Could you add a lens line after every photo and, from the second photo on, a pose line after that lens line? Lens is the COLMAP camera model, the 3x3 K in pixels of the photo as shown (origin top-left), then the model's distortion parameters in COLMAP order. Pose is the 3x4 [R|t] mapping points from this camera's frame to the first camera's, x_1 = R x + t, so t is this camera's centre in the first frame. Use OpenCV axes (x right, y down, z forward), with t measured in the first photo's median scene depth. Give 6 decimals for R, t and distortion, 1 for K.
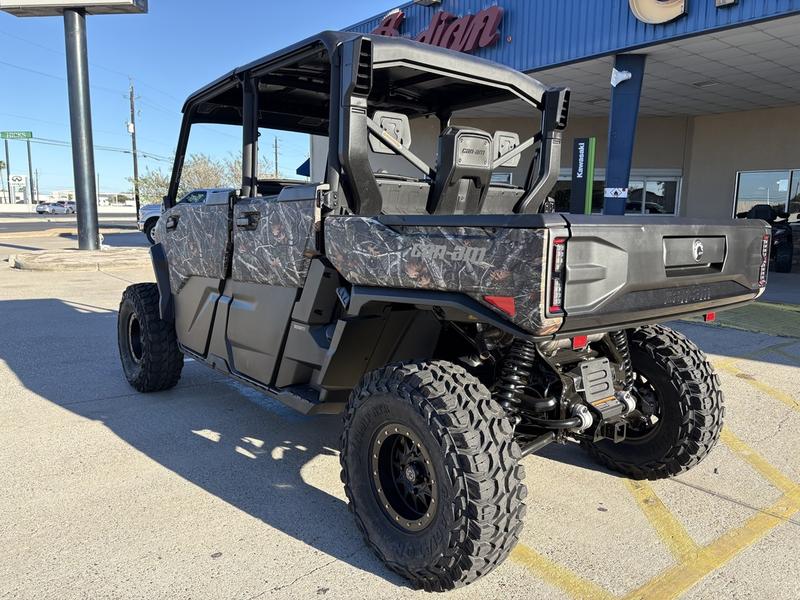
lens RADIAL K [[604.2, 0, 400.0], [0, 604.2, 300.0], [0, 0, 1]] dist [0.069620, -0.081796]
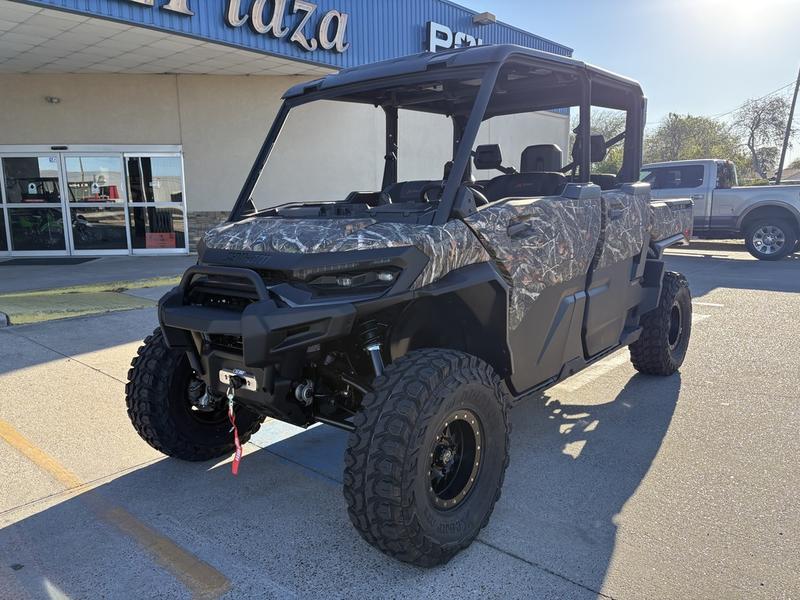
lens RADIAL K [[604.2, 0, 400.0], [0, 604.2, 300.0], [0, 0, 1]] dist [0.069620, -0.081796]
pose [[-0.196588, -0.175082, 0.964728, -1.342584], [0.148325, 0.967294, 0.205773, -0.271705], [-0.969202, 0.183546, -0.164189, 1.647856]]
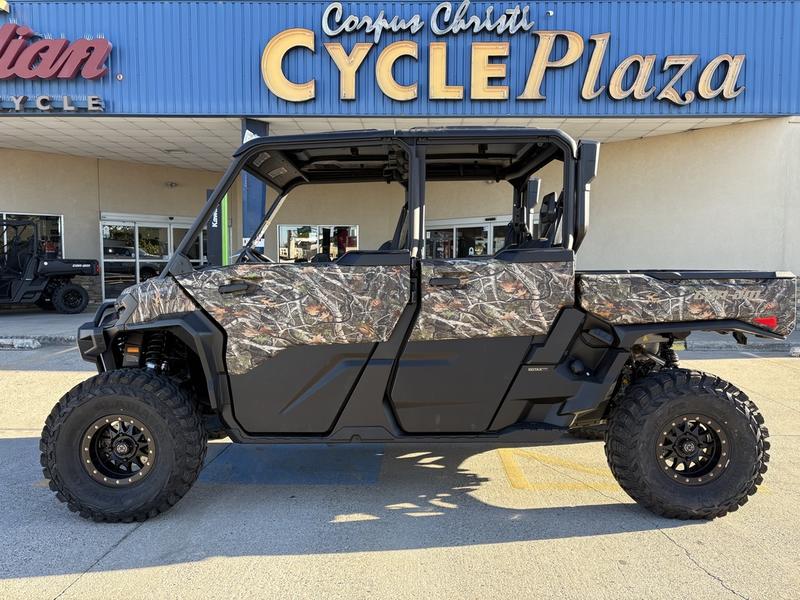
lens RADIAL K [[604.2, 0, 400.0], [0, 604.2, 300.0], [0, 0, 1]] dist [0.069620, -0.081796]
pose [[0.632833, -0.062703, 0.771745, -1.140447], [0.115928, 0.993154, -0.014369, -0.093769], [-0.765561, 0.098560, 0.635769, 0.413935]]
